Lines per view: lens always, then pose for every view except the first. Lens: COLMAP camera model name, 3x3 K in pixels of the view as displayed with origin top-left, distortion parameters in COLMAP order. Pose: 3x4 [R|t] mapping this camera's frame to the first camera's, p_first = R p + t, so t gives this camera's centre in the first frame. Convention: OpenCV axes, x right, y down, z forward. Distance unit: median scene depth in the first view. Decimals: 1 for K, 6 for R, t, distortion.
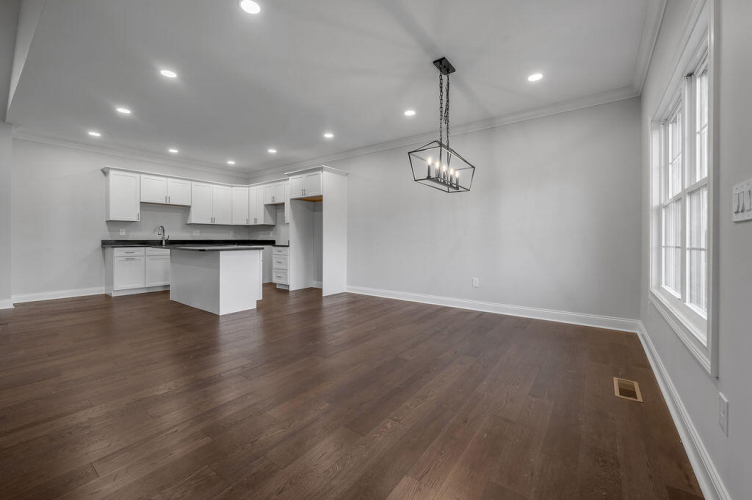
lens RADIAL K [[304.4, 0, 375.4], [0, 304.4, 237.4], [0, 0, 1]] dist [-0.001112, -0.000374]
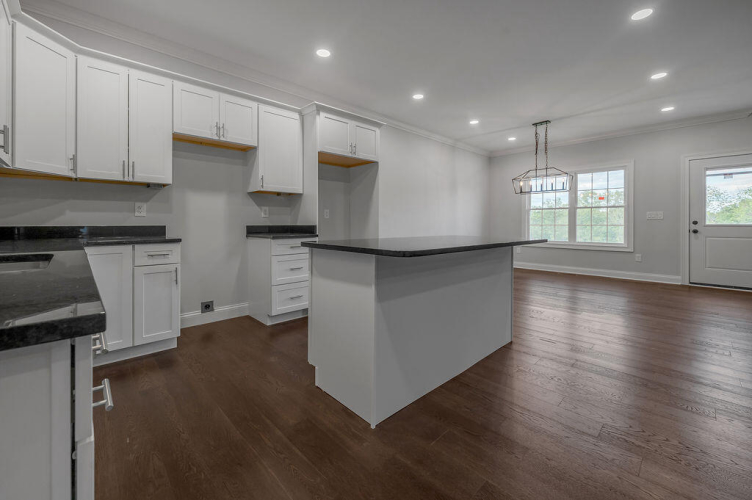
lens RADIAL K [[315.4, 0, 380.3], [0, 315.4, 222.2], [0, 0, 1]] dist [0.001546, 0.000144]
pose [[0.155020, 0.001187, 0.987911, -0.859541], [-0.002791, 0.999996, -0.000763, 0.004458], [-0.987907, -0.002639, 0.155022, 0.825500]]
